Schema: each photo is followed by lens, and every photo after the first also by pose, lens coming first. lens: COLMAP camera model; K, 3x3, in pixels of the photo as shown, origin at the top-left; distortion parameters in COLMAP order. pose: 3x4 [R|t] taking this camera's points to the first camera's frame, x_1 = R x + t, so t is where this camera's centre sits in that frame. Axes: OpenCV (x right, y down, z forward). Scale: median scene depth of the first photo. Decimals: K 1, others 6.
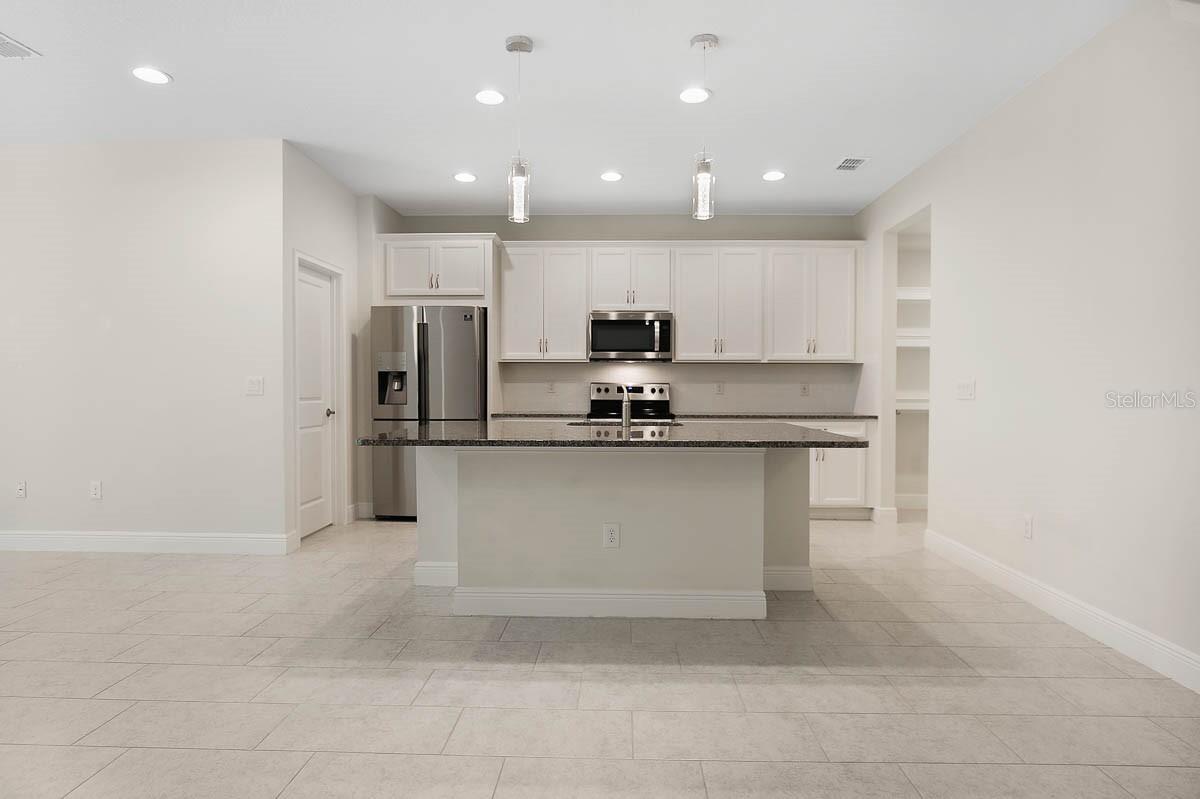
lens RADIAL K [[639.8, 0, 604.6], [0, 639.8, 400.5], [0, 0, 1]] dist [-0.013883, -0.000373]
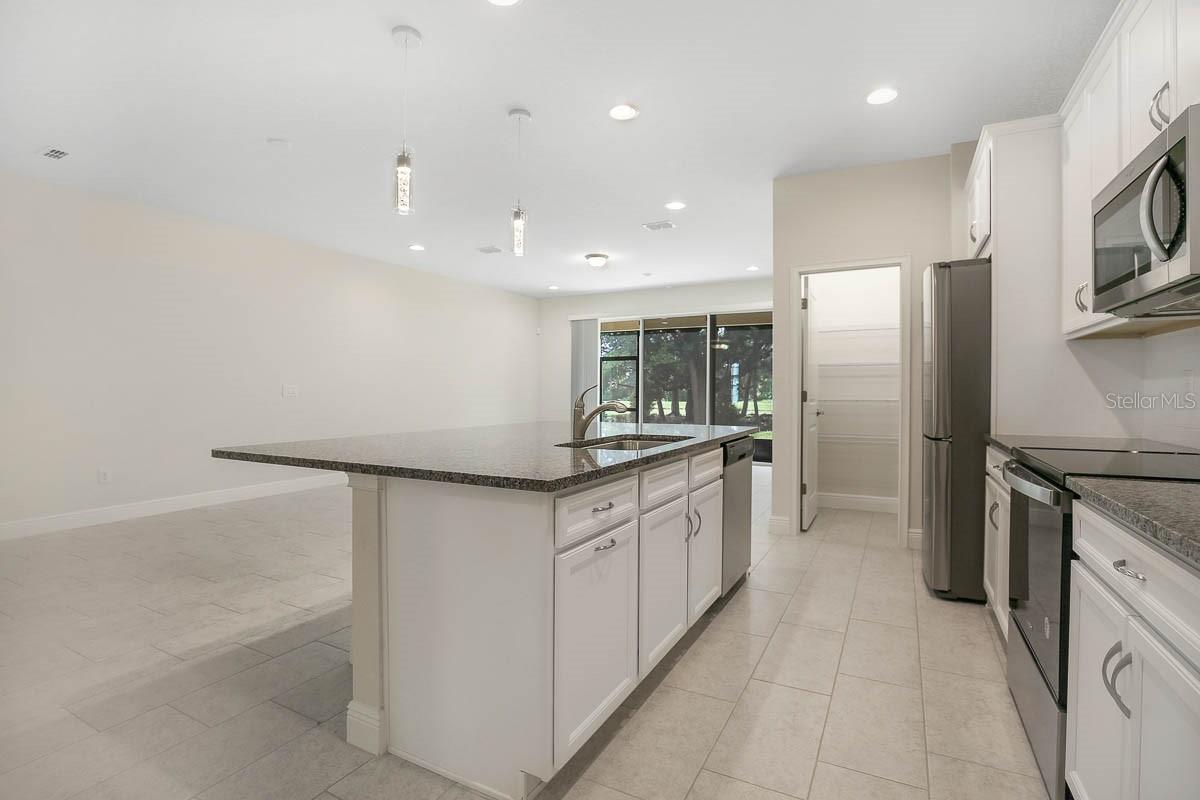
lens RADIAL K [[565.0, 0, 608.4], [0, 565.0, 391.7], [0, 0, 1]] dist [-0.019201, 0.001244]
pose [[-0.440152, 0.000907, -0.897923, 0.449406], [-0.018734, 0.999773, 0.010193, -0.018266], [0.897728, 0.021308, -0.440035, 0.951231]]
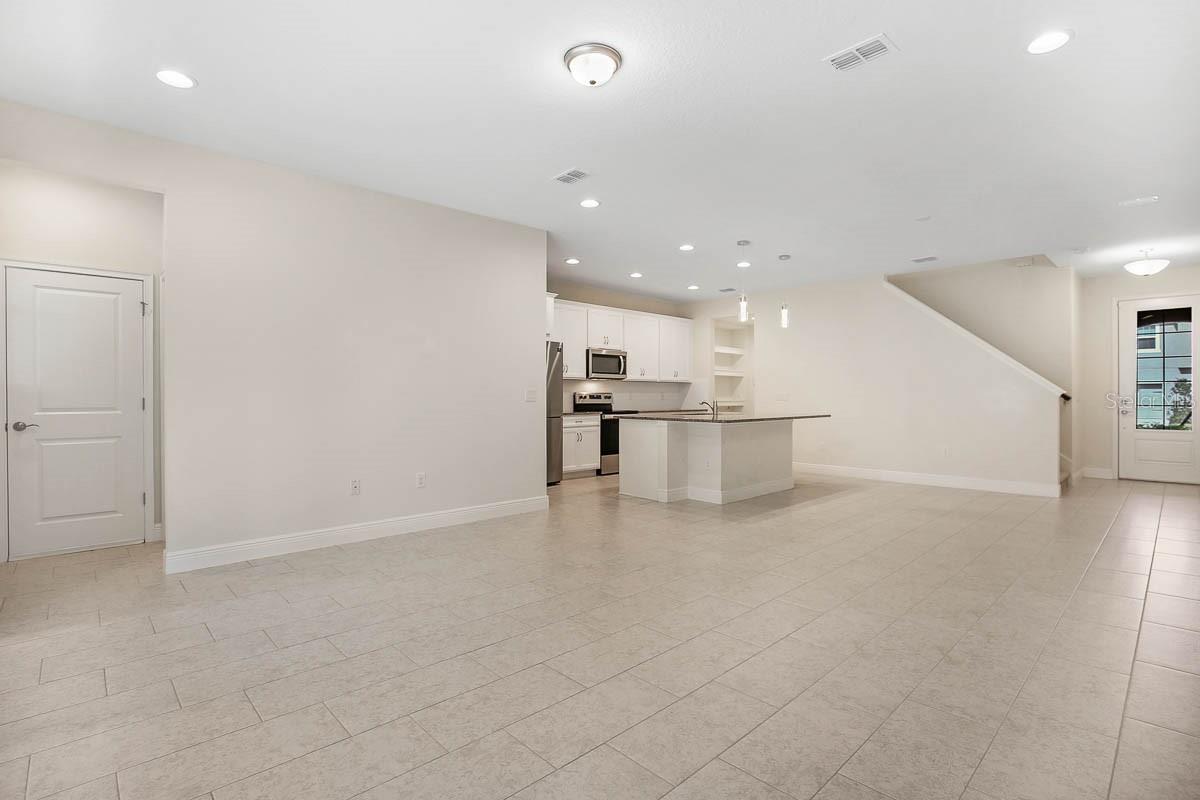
lens RADIAL K [[565.0, 0, 612.6], [0, 565.0, 406.1], [0, 0, 1]] dist [-0.019201, 0.001244]
pose [[0.696729, -0.016426, 0.717147, -1.072908], [0.016988, 0.999835, 0.006397, -0.002342], [-0.717134, 0.007726, 0.696893, -0.029193]]
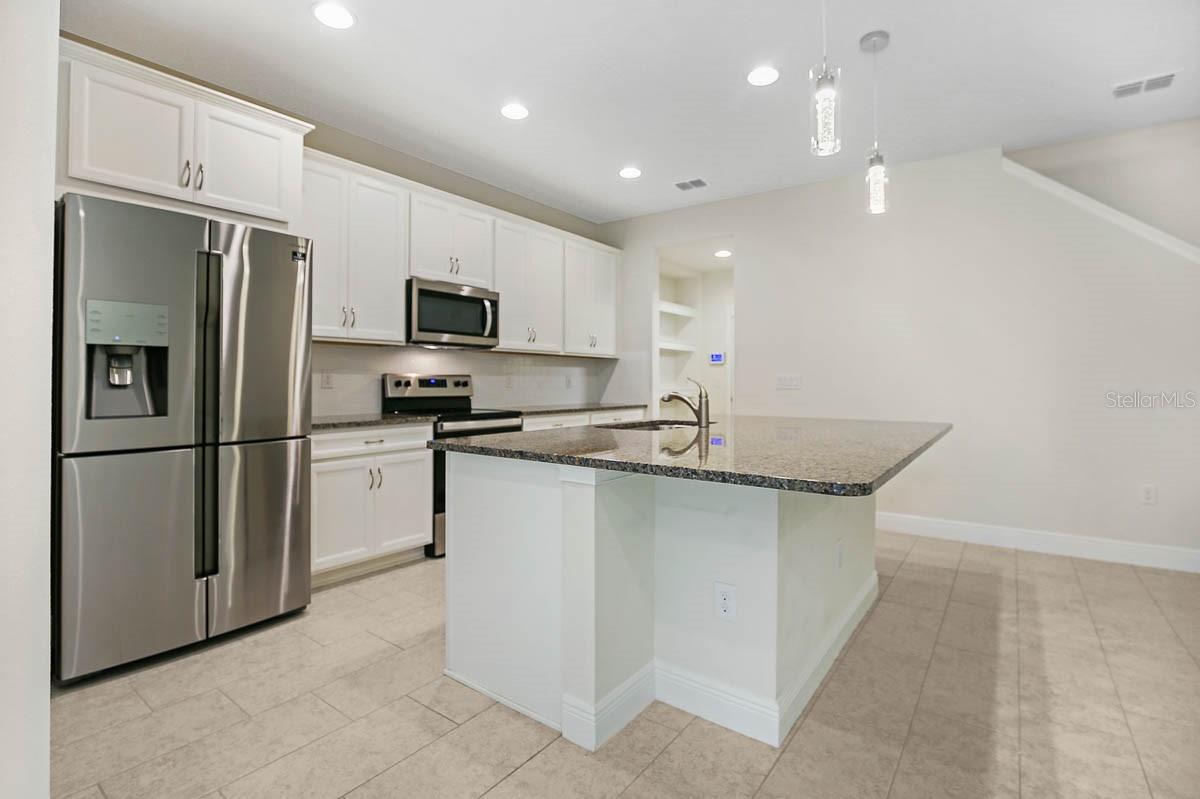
lens RADIAL K [[565.0, 0, 613.4], [0, 565.0, 377.3], [0, 0, 1]] dist [-0.019201, 0.001244]
pose [[0.562750, 0.002927, 0.826622, -0.456875], [0.018241, 0.999706, -0.015957, -0.009990], [-0.826426, 0.024058, 0.562531, 0.481502]]
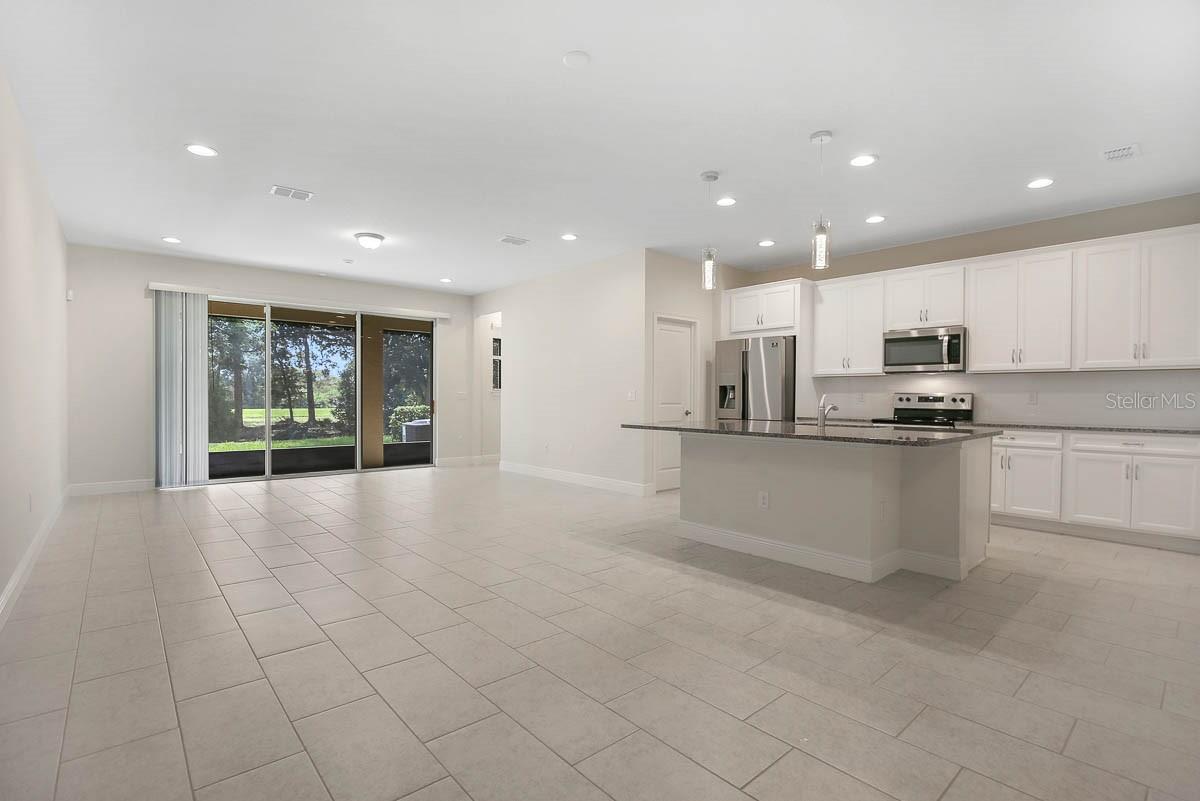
lens RADIAL K [[565.0, 0, 608.4], [0, 565.0, 403.1], [0, 0, 1]] dist [-0.019201, 0.001244]
pose [[0.688529, 0.009359, -0.725149, 0.401738], [-0.016941, 0.999851, -0.003181, 0.002999], [0.725011, 0.014475, 0.688585, -0.071230]]
